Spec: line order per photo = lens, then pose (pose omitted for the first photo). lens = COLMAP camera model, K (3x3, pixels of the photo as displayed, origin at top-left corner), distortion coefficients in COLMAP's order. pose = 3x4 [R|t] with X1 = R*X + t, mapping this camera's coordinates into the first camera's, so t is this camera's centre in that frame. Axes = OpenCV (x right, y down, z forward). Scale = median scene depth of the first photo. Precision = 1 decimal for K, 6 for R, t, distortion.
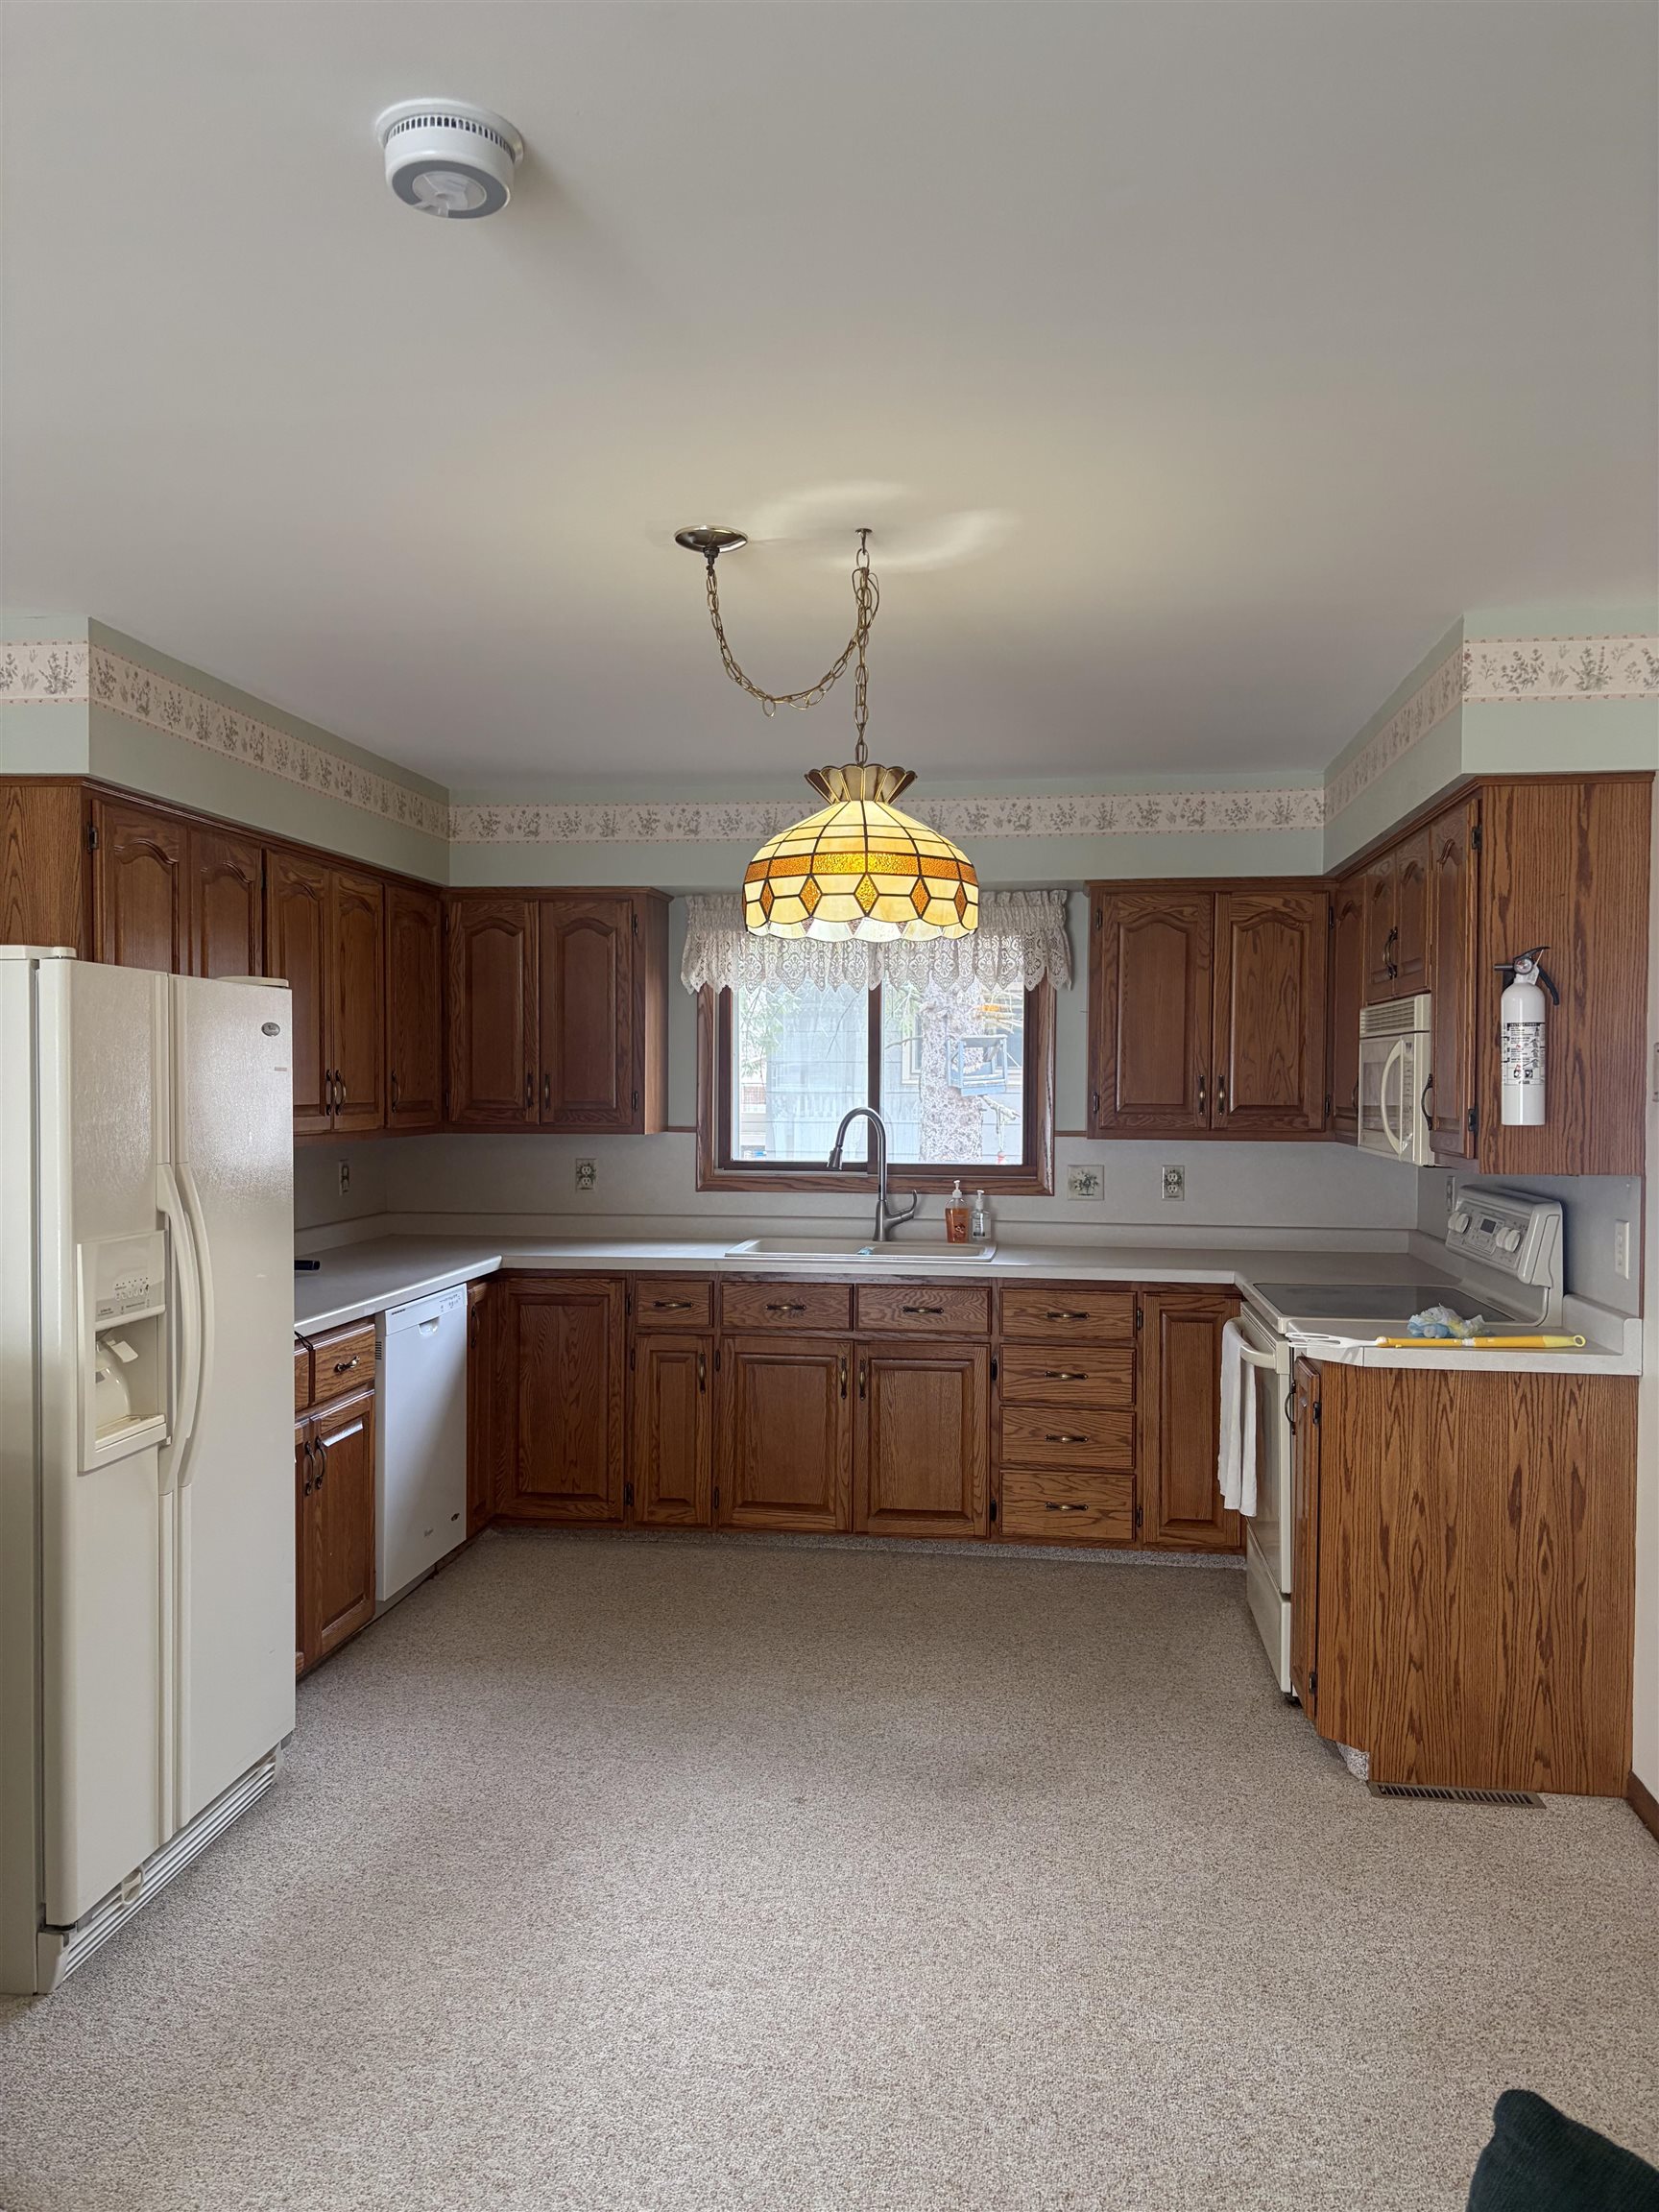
lens RADIAL K [[1647.7, 0, 829.5], [0, 1647.7, 1106.0], [0, 0, 1]] dist [0.063681, -0.094463]
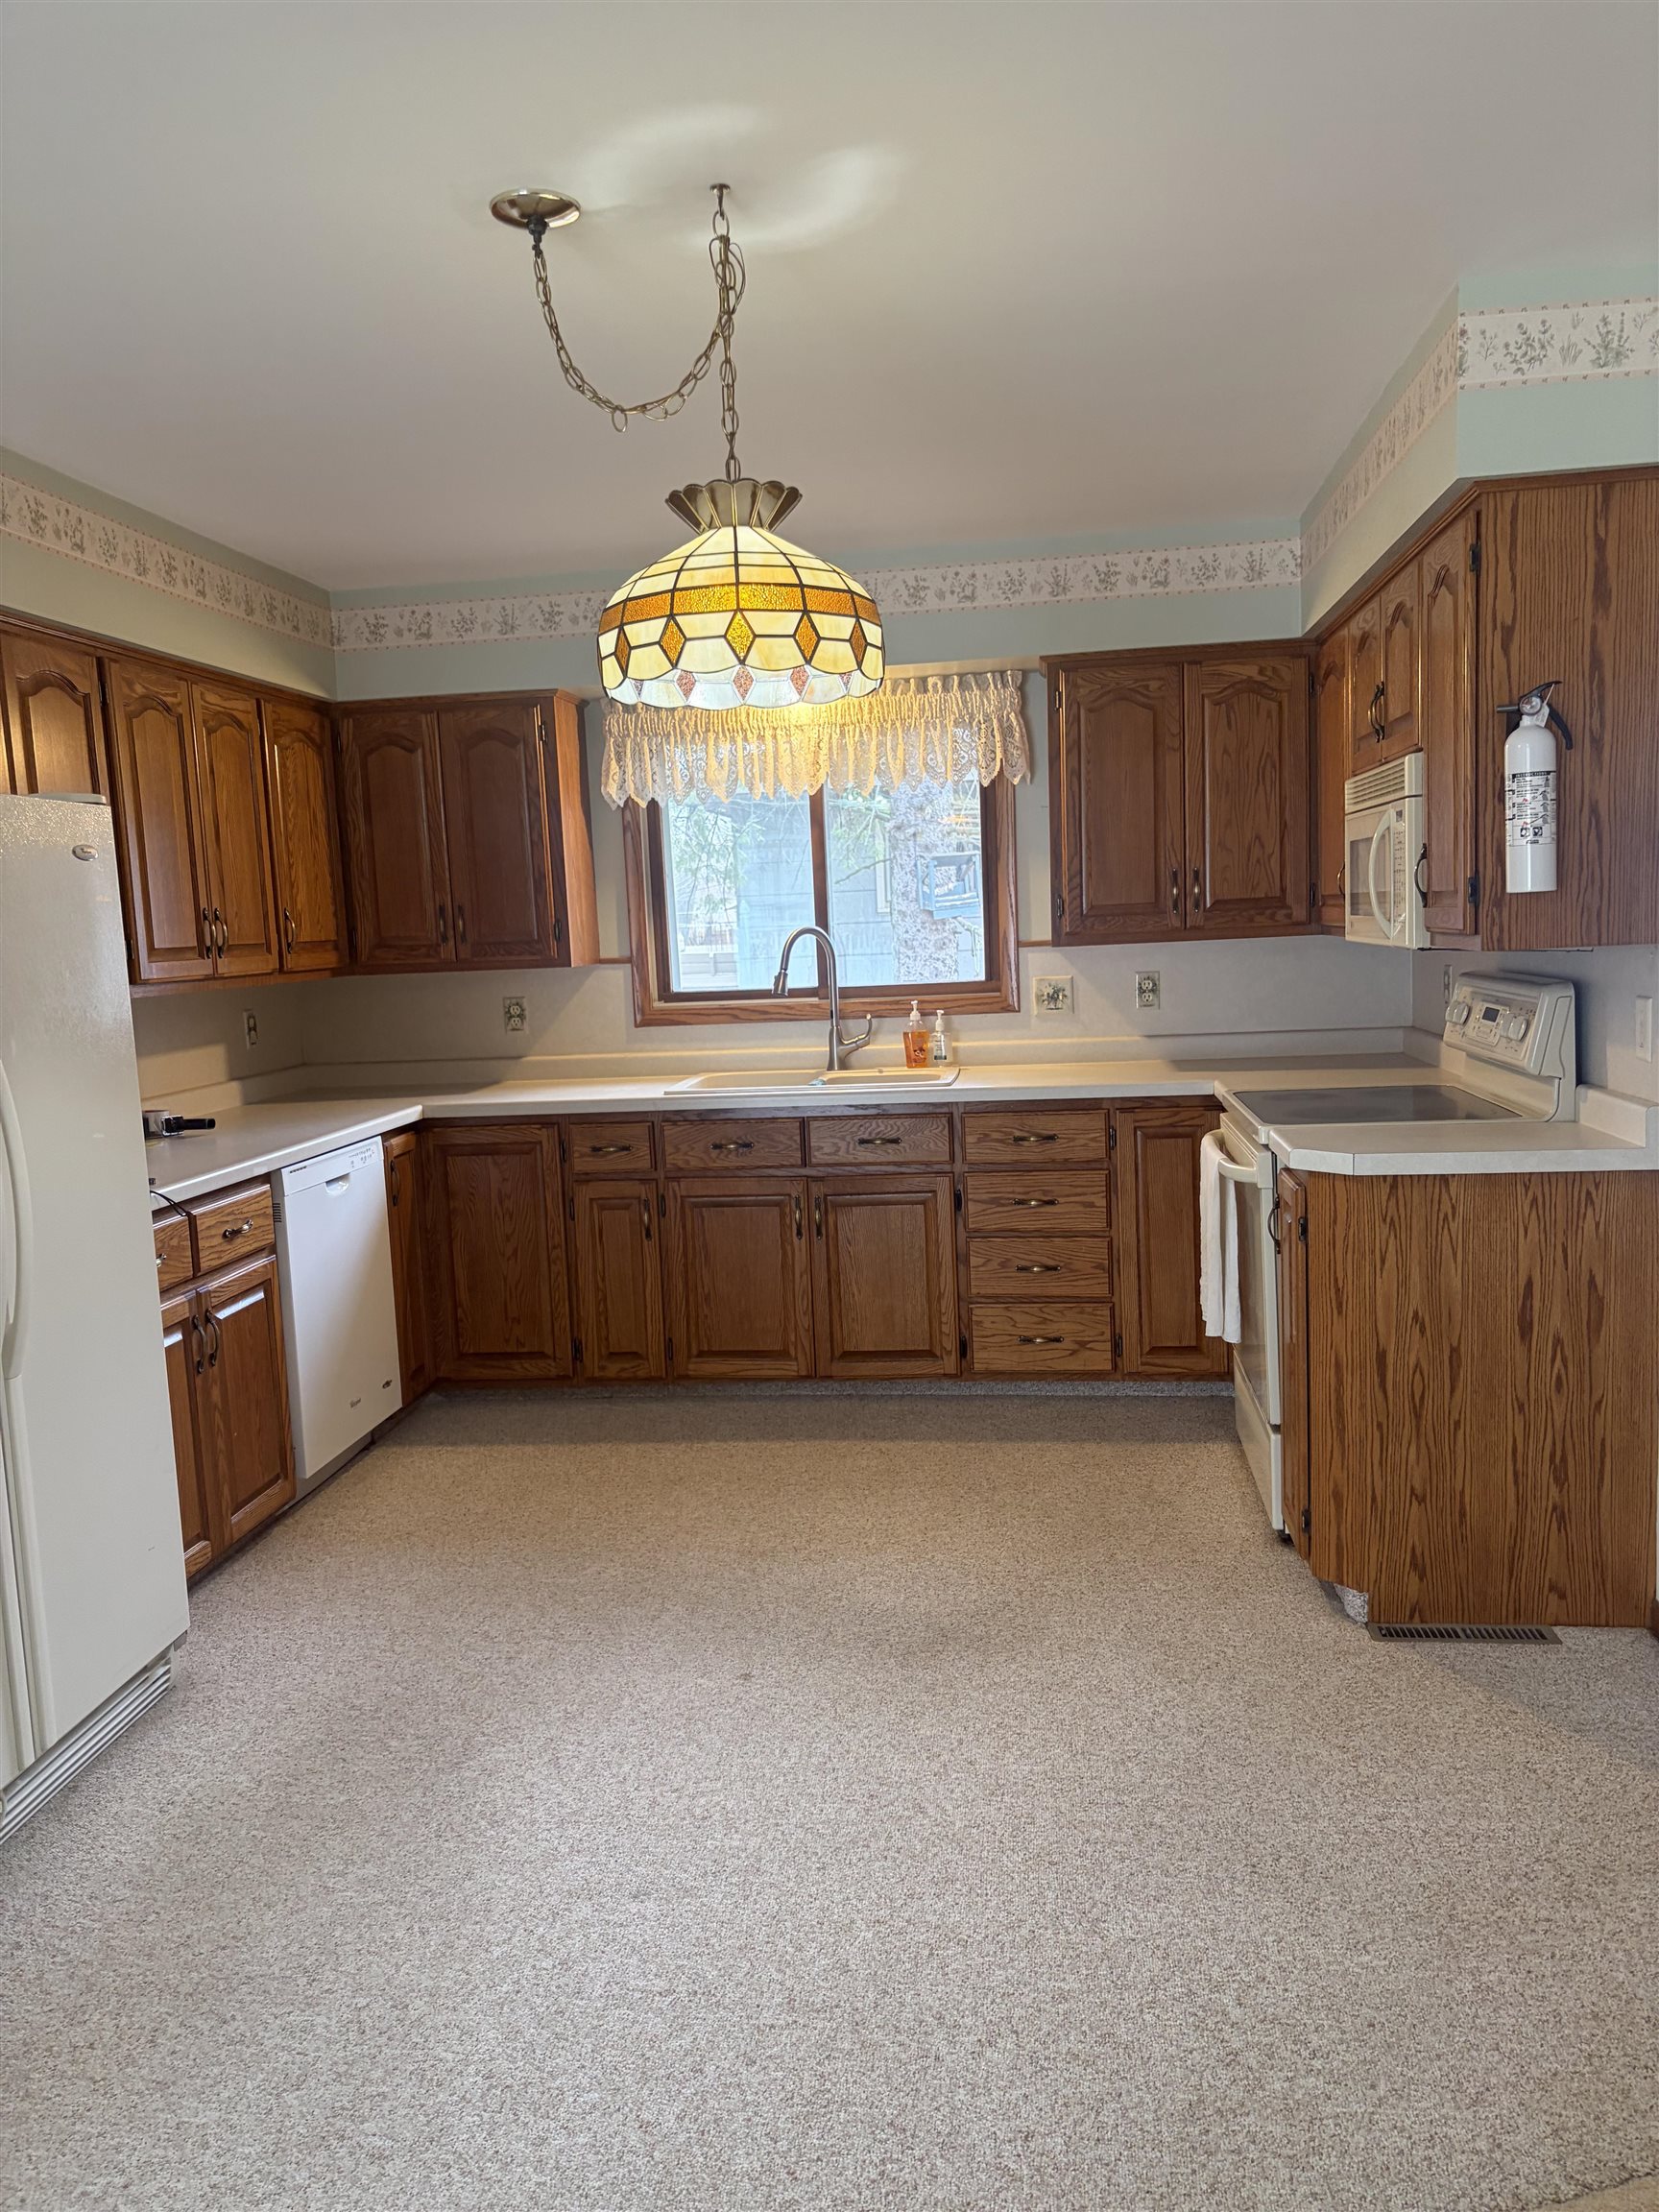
lens RADIAL K [[1647.7, 0, 829.5], [0, 1647.7, 1106.0], [0, 0, 1]] dist [0.063681, -0.094463]
pose [[0.998750, -0.049994, 0.000067, 0.042714], [0.049752, 0.994044, 0.096961, 0.019605], [-0.004914, -0.096836, 0.995288, 0.119253]]
